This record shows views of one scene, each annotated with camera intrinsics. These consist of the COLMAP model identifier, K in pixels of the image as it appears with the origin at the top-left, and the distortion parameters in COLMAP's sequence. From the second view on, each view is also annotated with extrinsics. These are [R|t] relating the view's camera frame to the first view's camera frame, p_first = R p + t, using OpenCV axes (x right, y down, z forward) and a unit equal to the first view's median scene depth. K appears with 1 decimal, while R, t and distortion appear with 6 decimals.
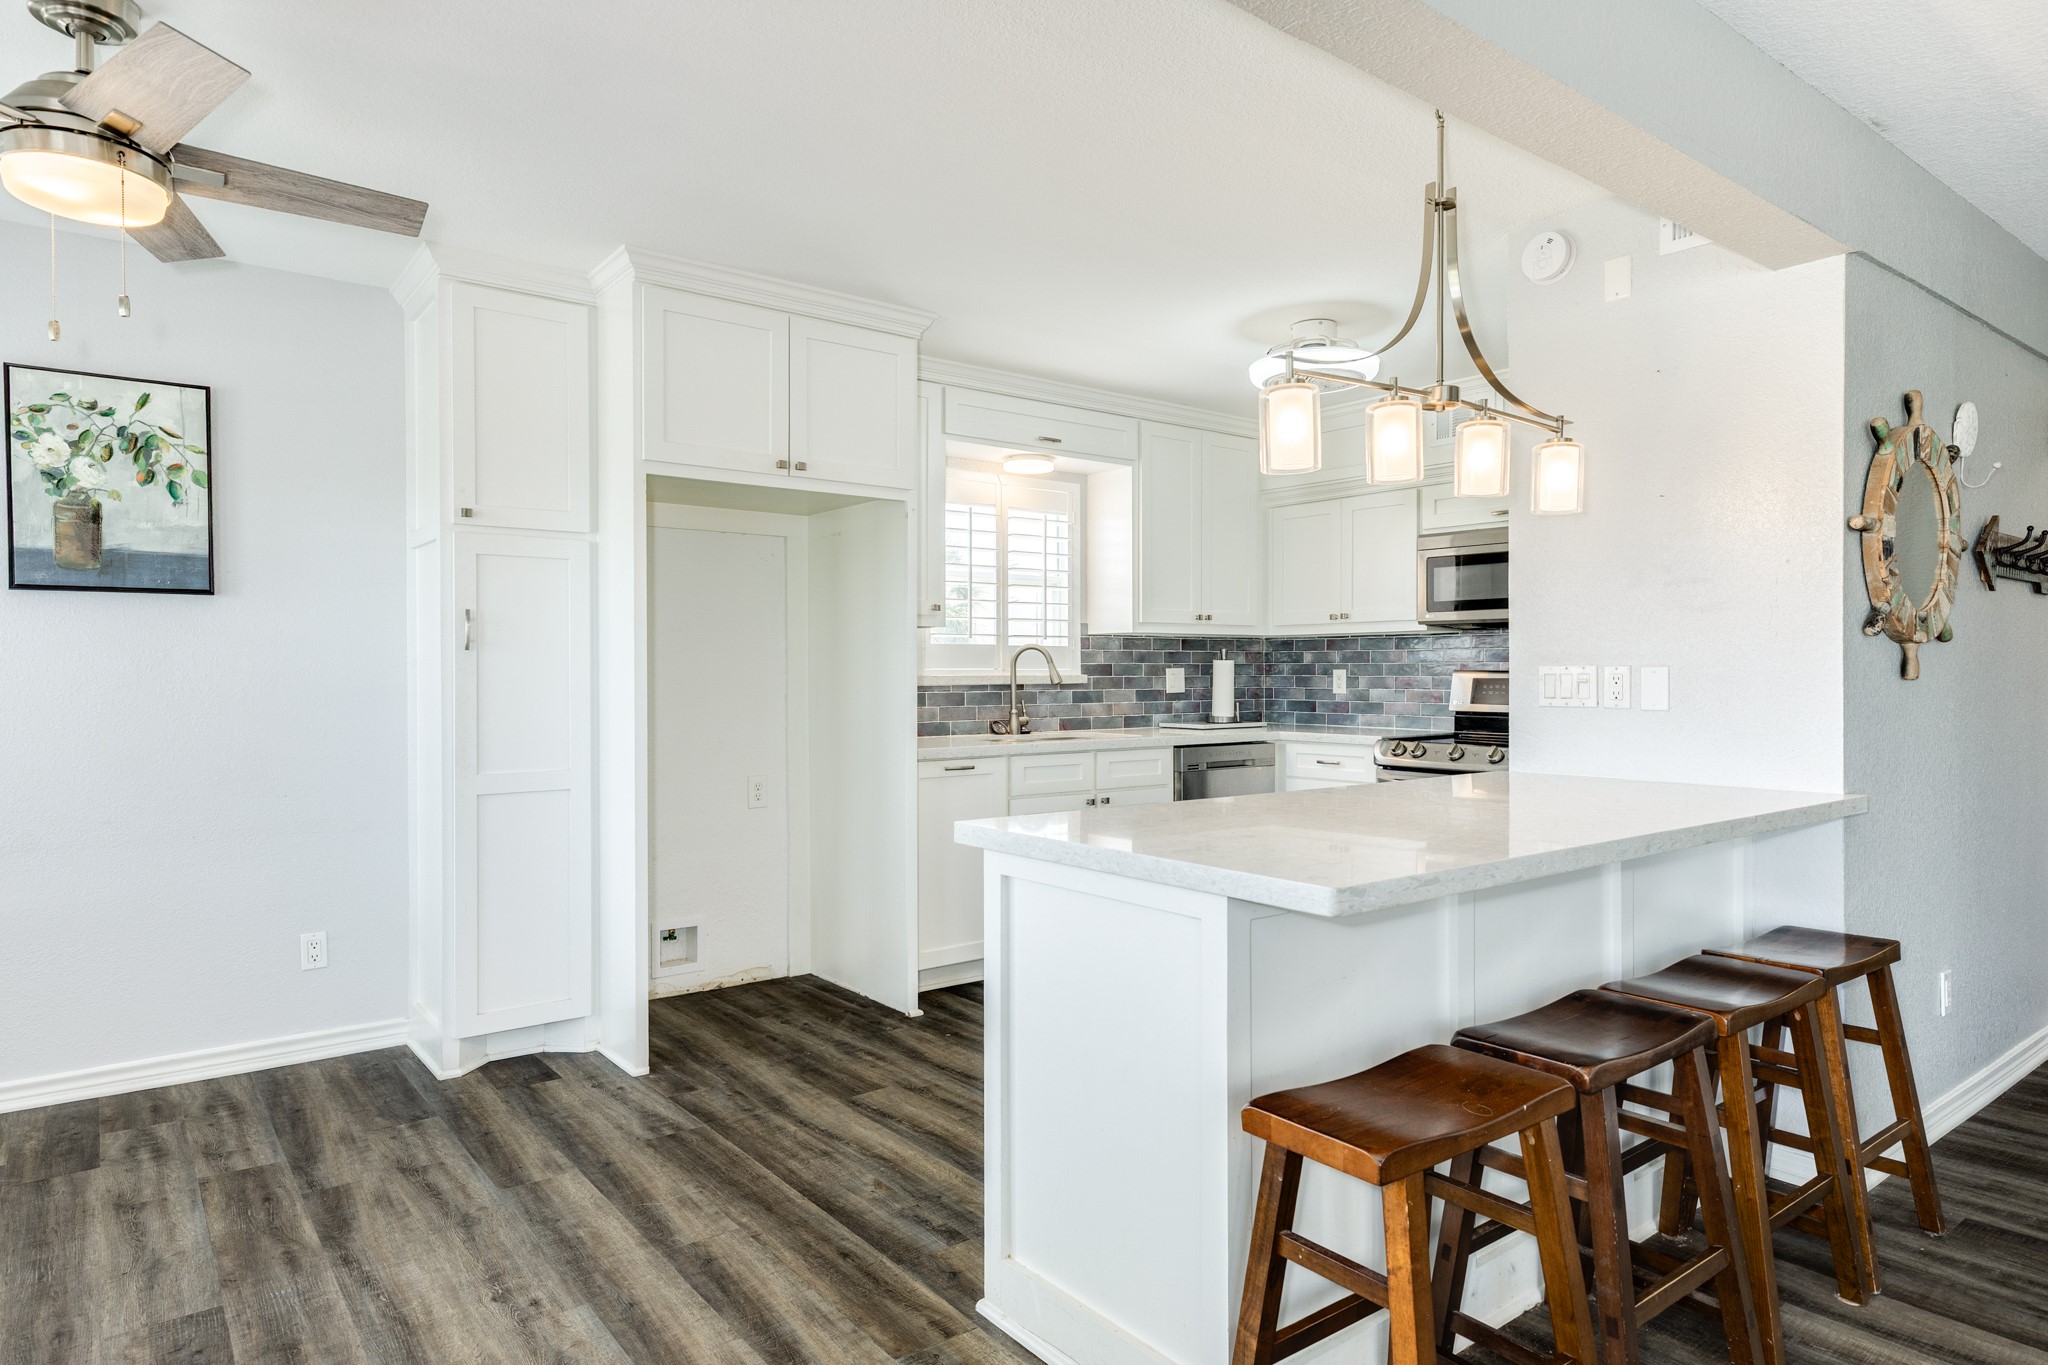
lens RADIAL K [[1194.3, 0, 1024.0], [0, 1194.3, 682.5], [0, 0, 1]] dist [0.002454, 0.001023]
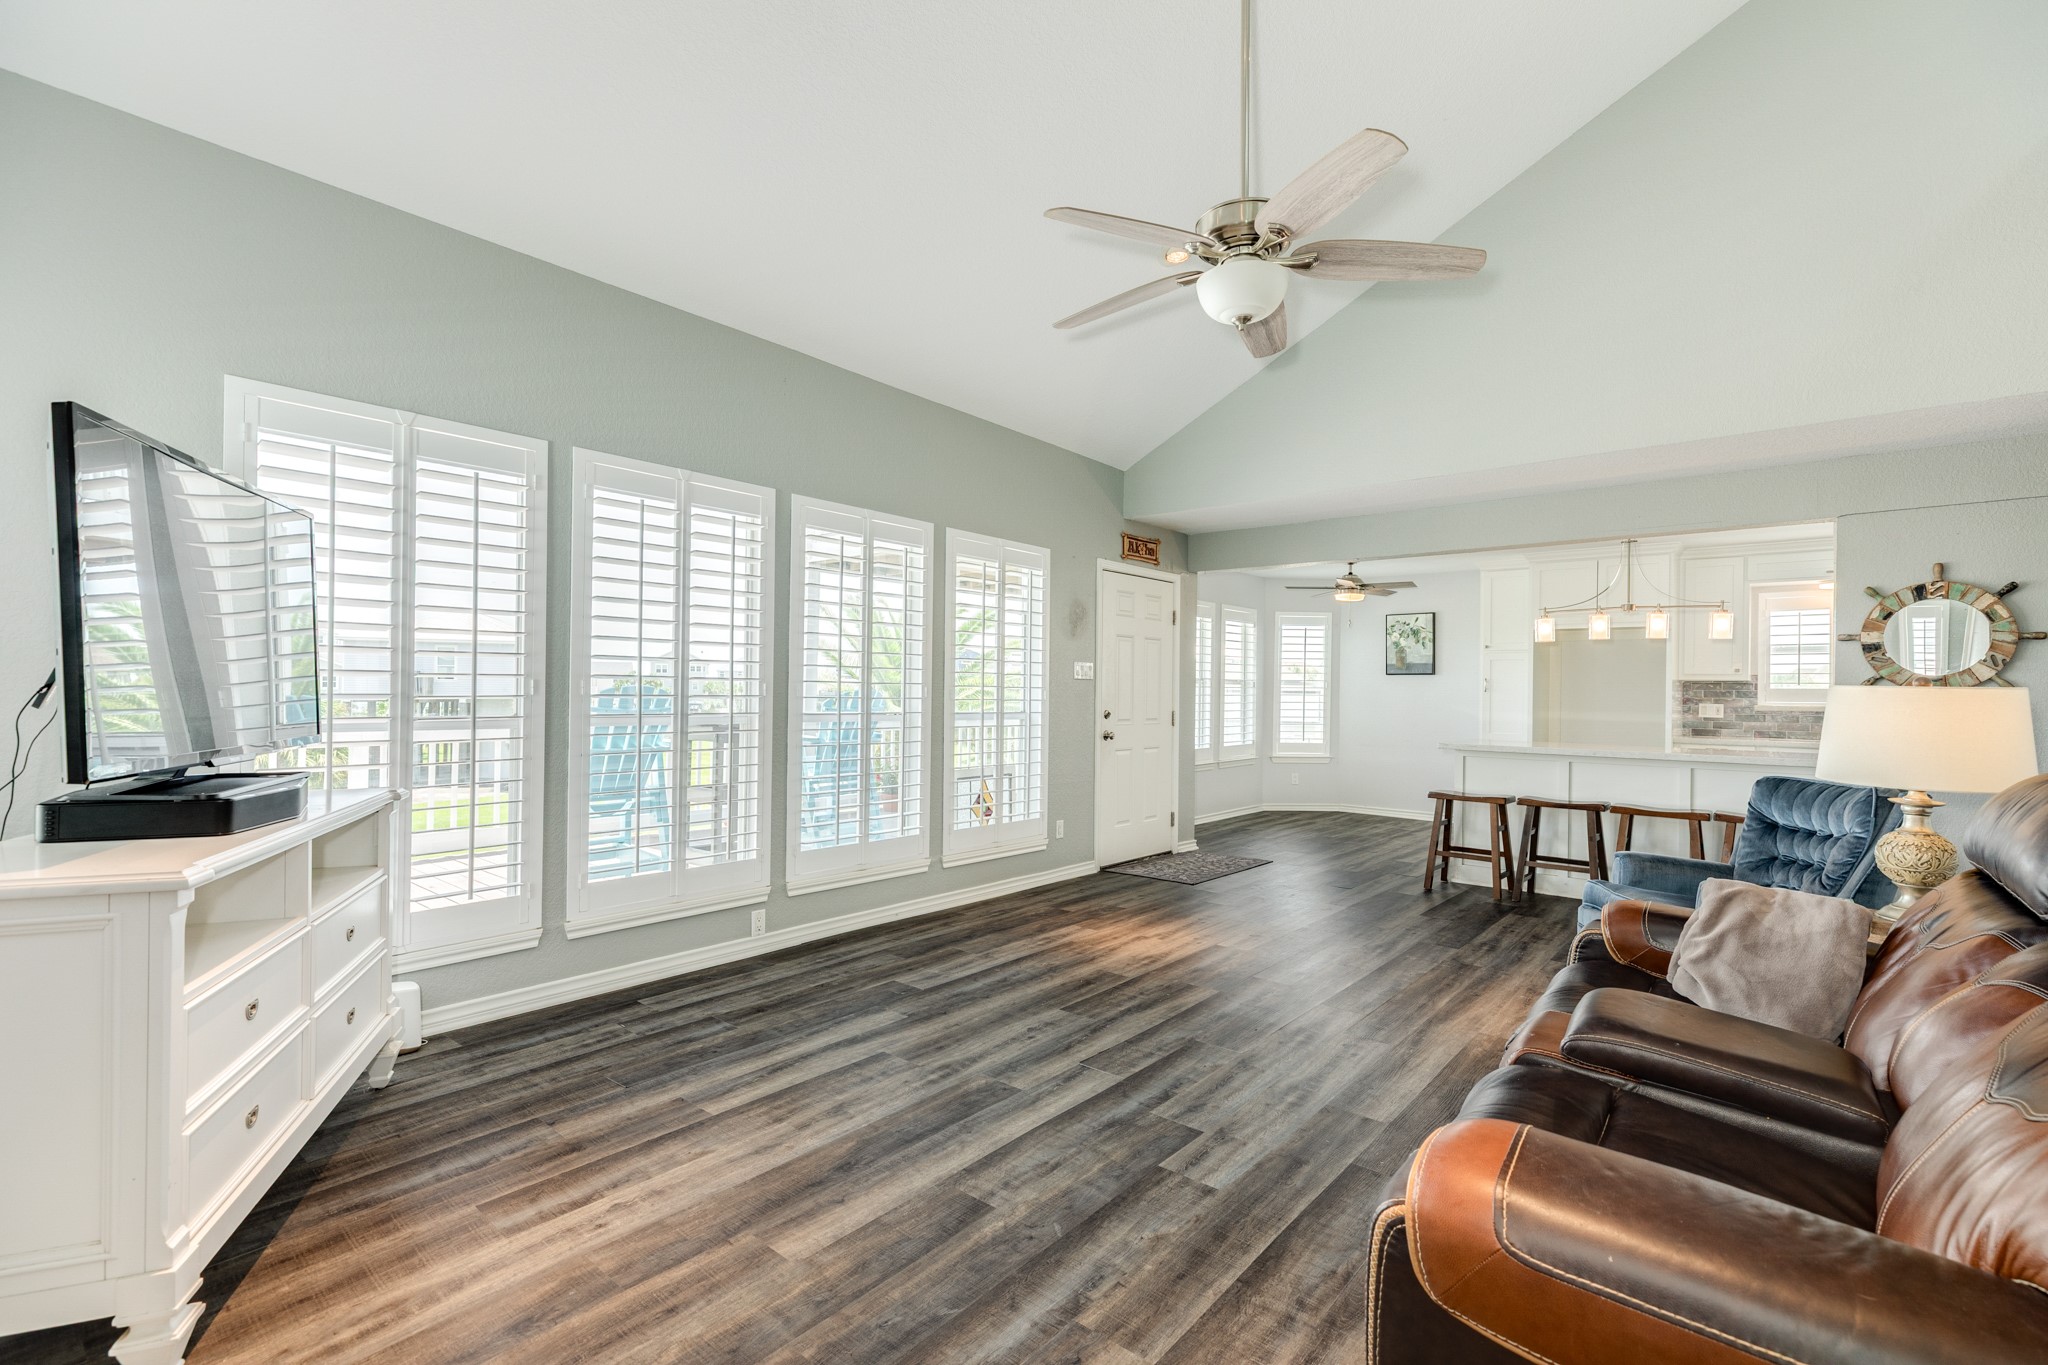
lens RADIAL K [[914.5, 0, 1022.1], [0, 914.5, 690.7], [0, 0, 1]] dist [0.002760, -0.000024]
pose [[0.202904, 0.004165, -0.979190, 1.455972], [-0.022199, 0.999754, -0.000348, -0.002771], [0.978947, 0.021808, 0.202946, -0.583980]]
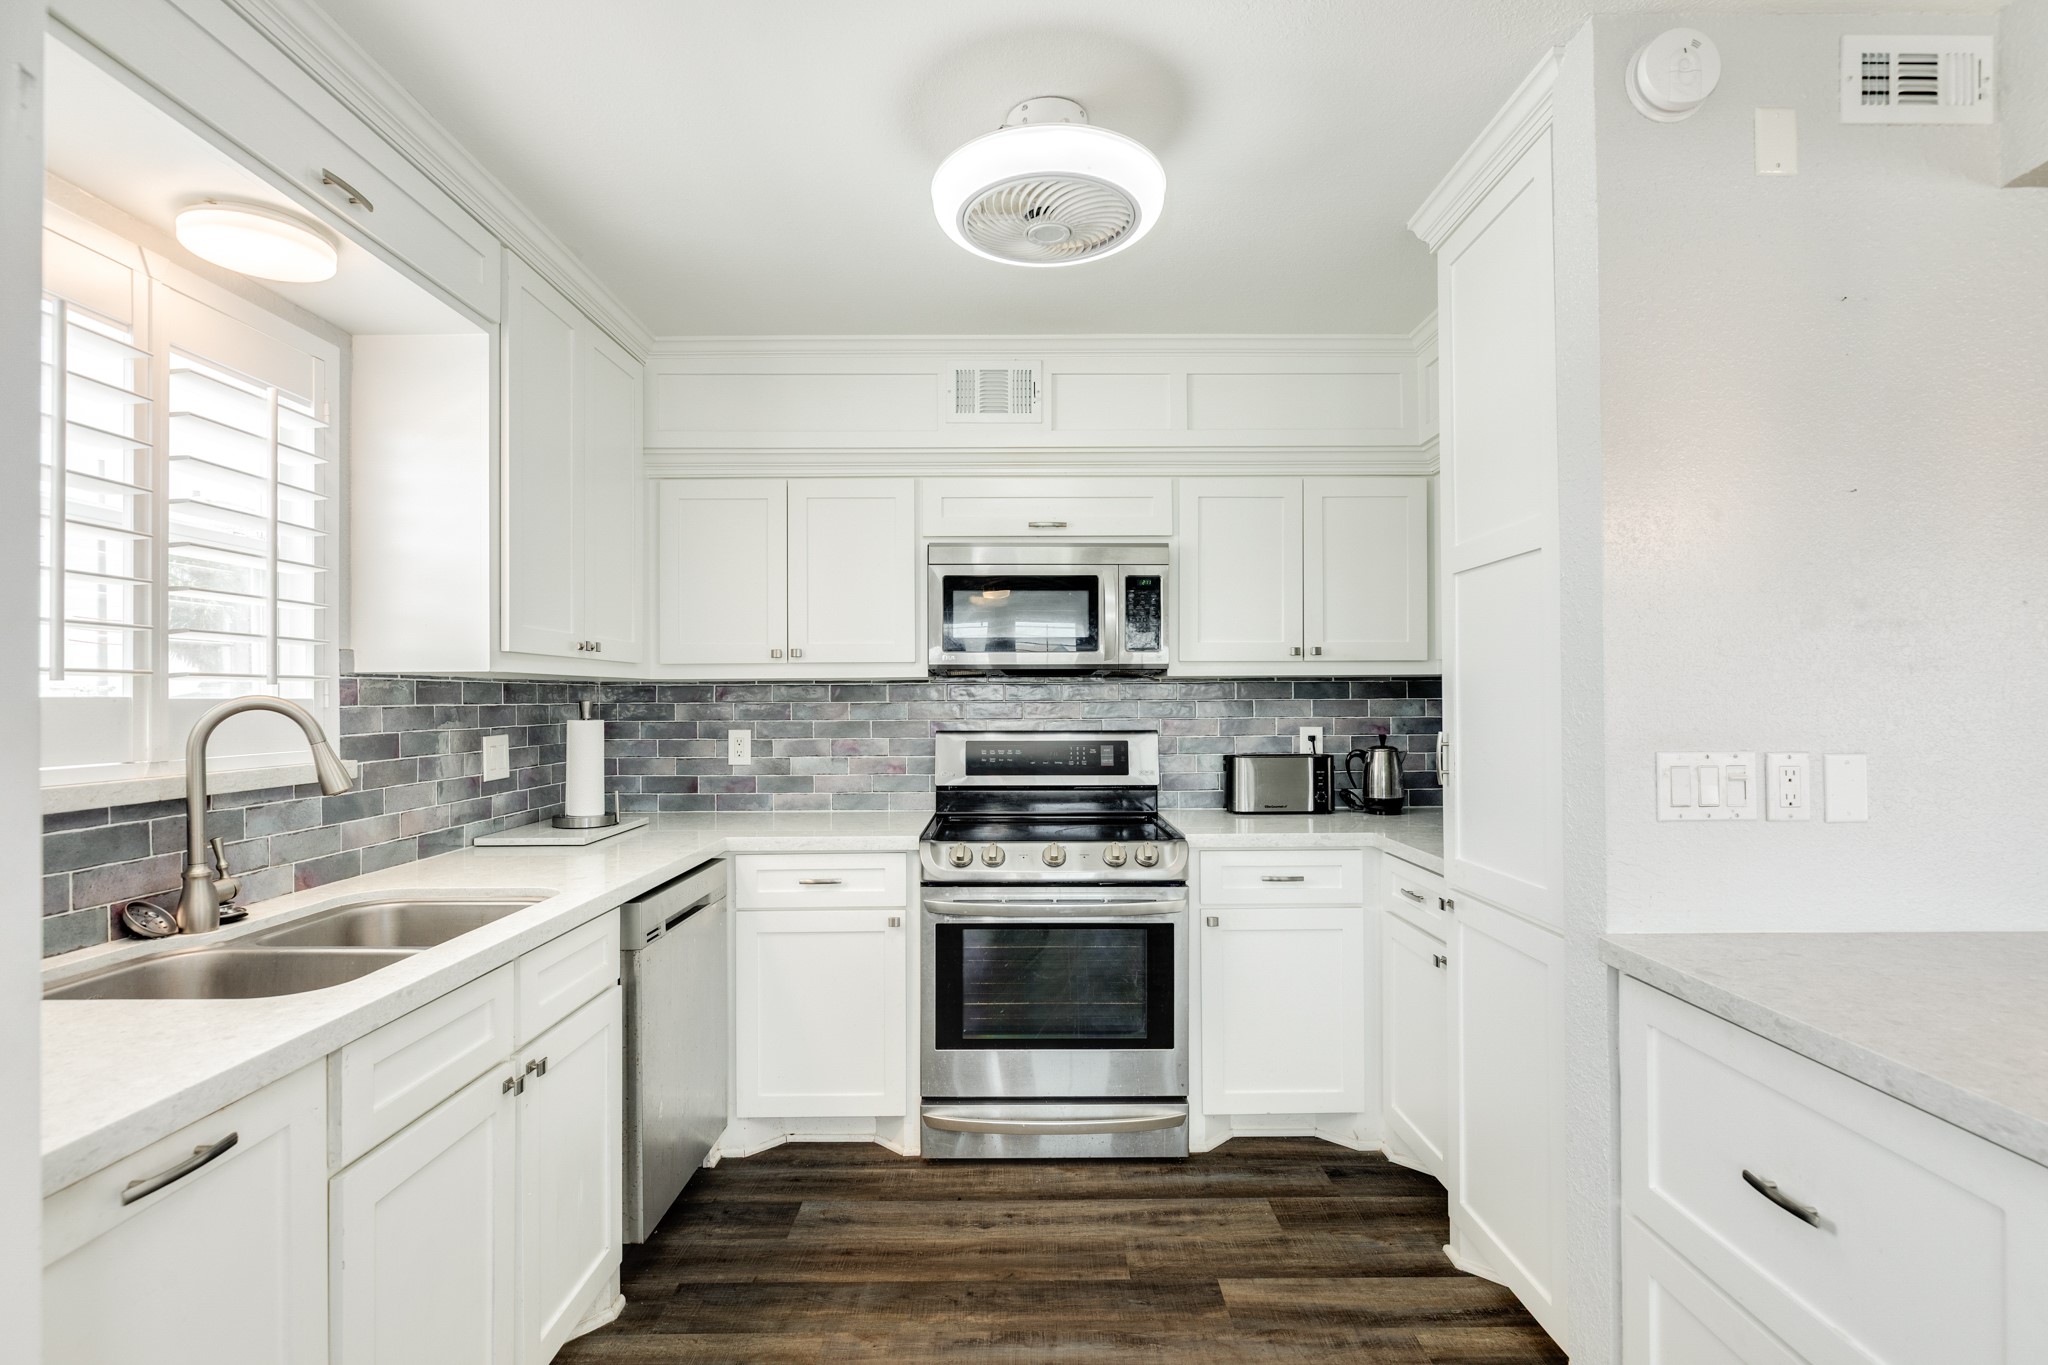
lens RADIAL K [[983.7, 0, 1019.9], [0, 983.7, 693.0], [0, 0, 1]] dist [0.001153, 0.000255]
pose [[0.615766, 0.003598, 0.787921, -0.133175], [0.011822, 0.999835, -0.013805, -0.035598], [-0.787840, 0.017815, 0.615622, 0.827037]]
